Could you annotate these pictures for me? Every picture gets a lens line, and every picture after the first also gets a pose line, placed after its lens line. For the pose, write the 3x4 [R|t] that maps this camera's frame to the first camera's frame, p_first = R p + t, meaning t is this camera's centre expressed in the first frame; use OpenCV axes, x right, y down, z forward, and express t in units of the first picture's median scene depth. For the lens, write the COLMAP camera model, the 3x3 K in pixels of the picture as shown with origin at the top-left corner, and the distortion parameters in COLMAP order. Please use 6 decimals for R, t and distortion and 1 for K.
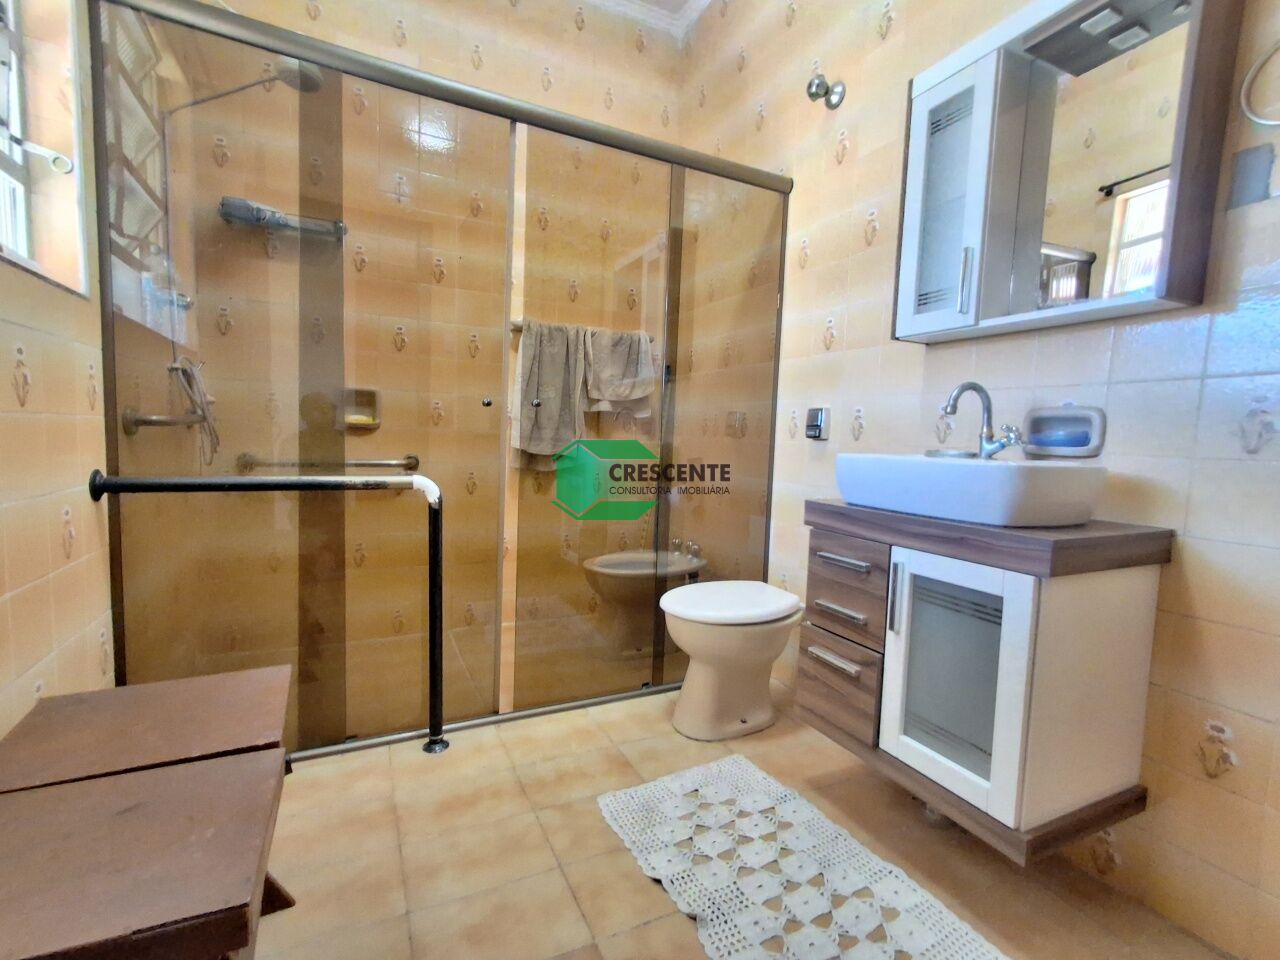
lens RADIAL K [[586.1, 0, 636.7], [0, 586.1, 486.9], [0, 0, 1]] dist [-0.001410, 0.009731]
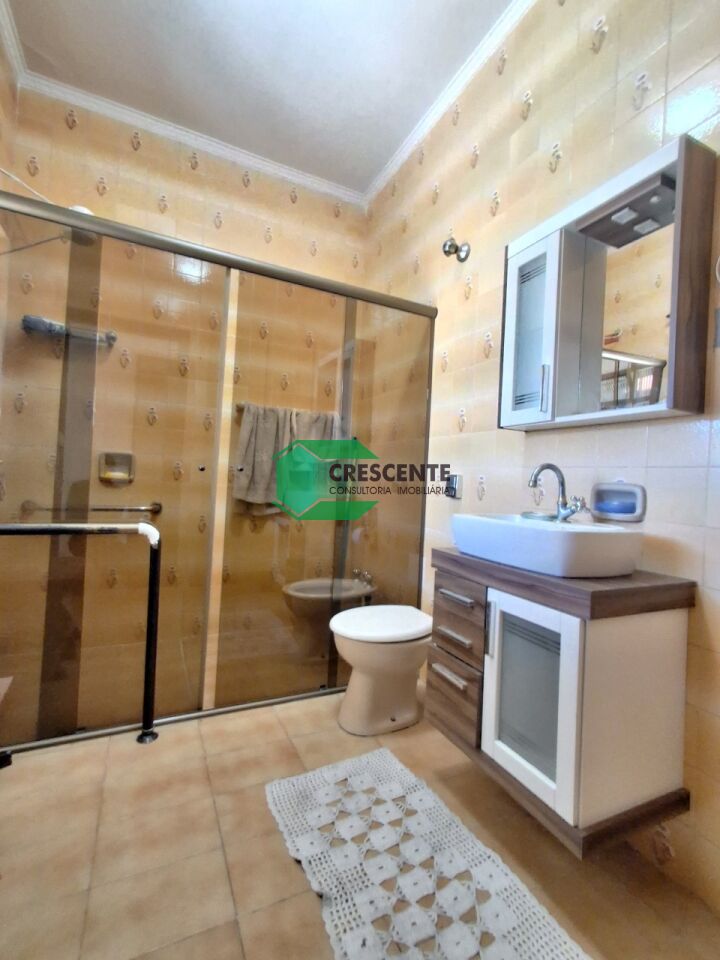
lens RADIAL K [[443.7, 0, 358.1], [0, 443.7, 478.6], [0, 0, 1]] dist [-0.002465, 0.013071]
pose [[0.999859, 0.014985, -0.007633, 0.135808], [-0.015599, 0.995995, -0.088034, -0.044837], [0.006283, 0.088141, 0.996088, -0.006326]]
